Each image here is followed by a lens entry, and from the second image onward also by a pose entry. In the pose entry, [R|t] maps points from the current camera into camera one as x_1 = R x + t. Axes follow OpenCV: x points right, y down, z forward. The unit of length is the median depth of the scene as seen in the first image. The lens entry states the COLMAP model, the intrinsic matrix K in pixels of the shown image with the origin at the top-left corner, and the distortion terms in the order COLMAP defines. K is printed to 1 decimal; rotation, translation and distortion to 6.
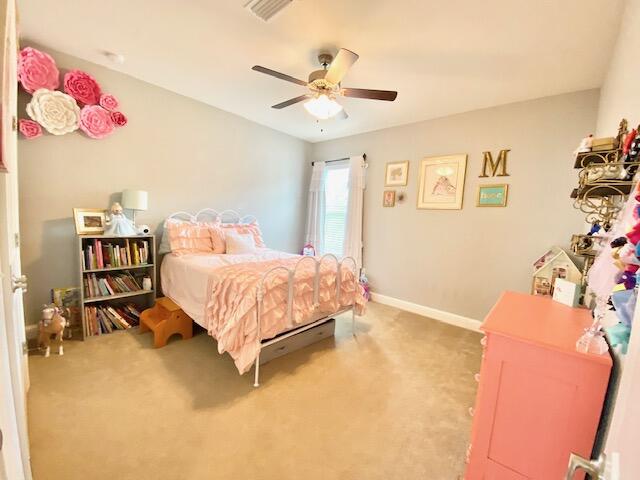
lens RADIAL K [[258.2, 0, 320.0], [0, 258.2, 240.0], [0, 0, 1]] dist [0.029120, -0.025639]
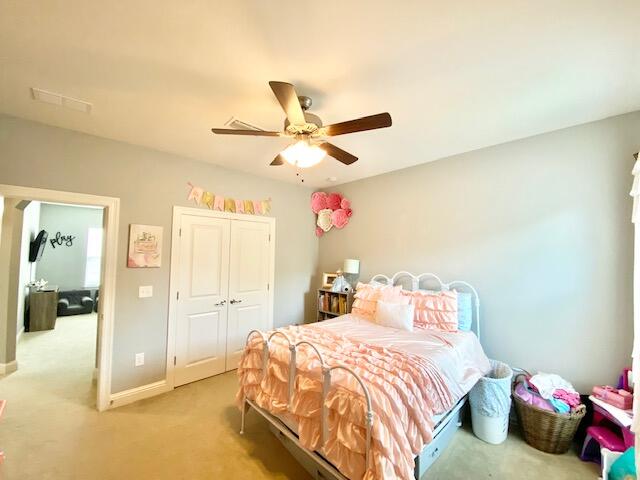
lens RADIAL K [[258.2, 0, 320.0], [0, 258.2, 240.0], [0, 0, 1]] dist [0.029120, -0.025639]
pose [[-0.147241, -0.115307, -0.982357, 0.747304], [-0.106657, 0.989241, -0.100129, -0.151882], [0.983333, 0.090032, -0.157955, 1.177714]]
